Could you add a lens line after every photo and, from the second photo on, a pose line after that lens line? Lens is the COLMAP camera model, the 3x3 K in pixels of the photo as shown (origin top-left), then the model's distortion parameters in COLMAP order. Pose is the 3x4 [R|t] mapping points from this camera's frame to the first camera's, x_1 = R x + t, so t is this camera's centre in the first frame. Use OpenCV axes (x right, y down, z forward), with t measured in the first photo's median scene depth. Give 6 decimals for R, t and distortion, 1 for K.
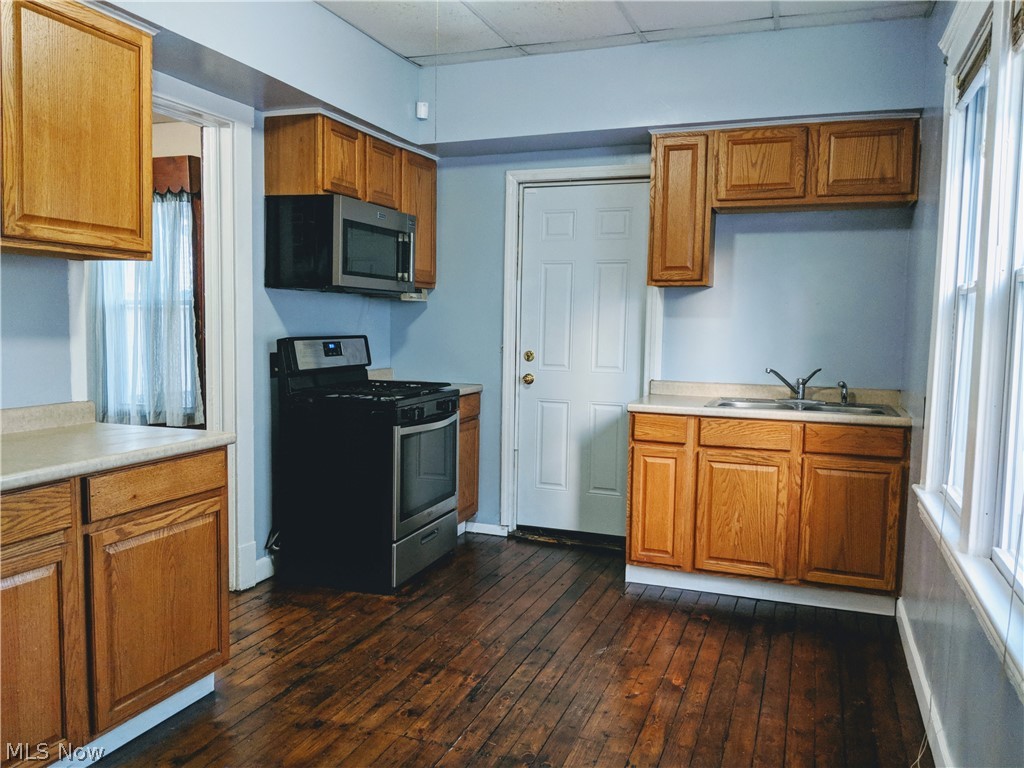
lens RADIAL K [[816.8, 0, 486.3], [0, 816.8, 386.5], [0, 0, 1]] dist [0.098895, -0.180024]
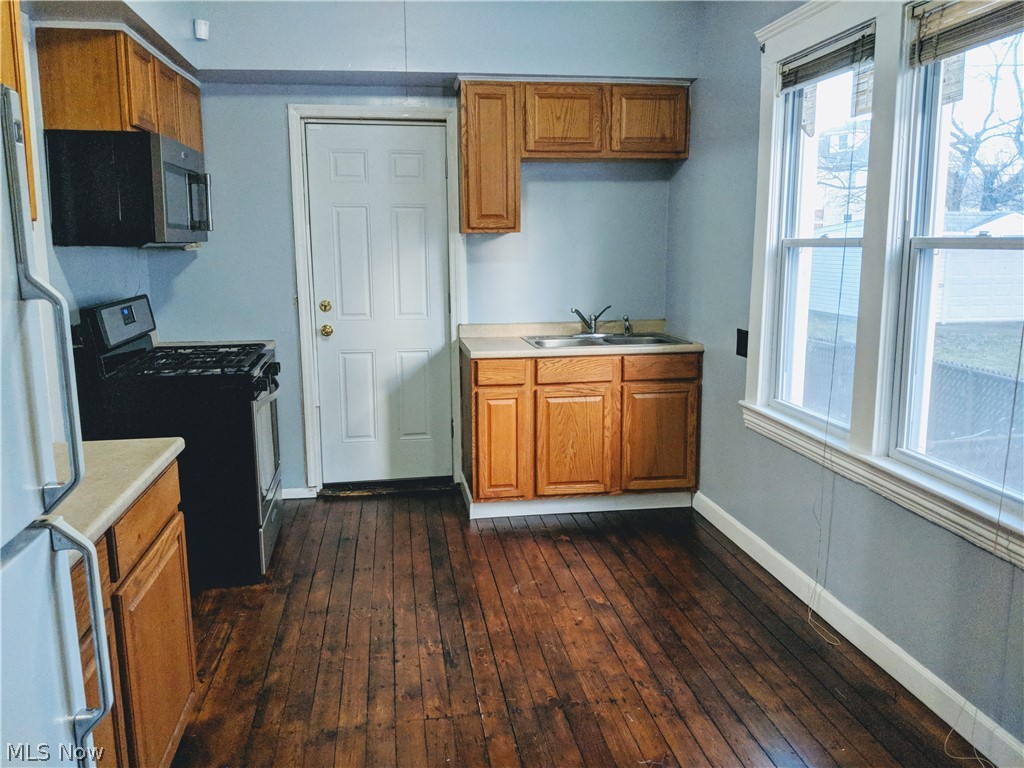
lens RADIAL K [[820.1, 0, 512.0], [0, 820.1, 384.0], [0, 0, 1]] dist [0.077197, -0.136286]
pose [[0.869795, -0.107369, 0.481589, -0.286427], [0.062601, 0.992163, 0.108137, -0.047200], [-0.489425, -0.063909, 0.869700, 0.076441]]
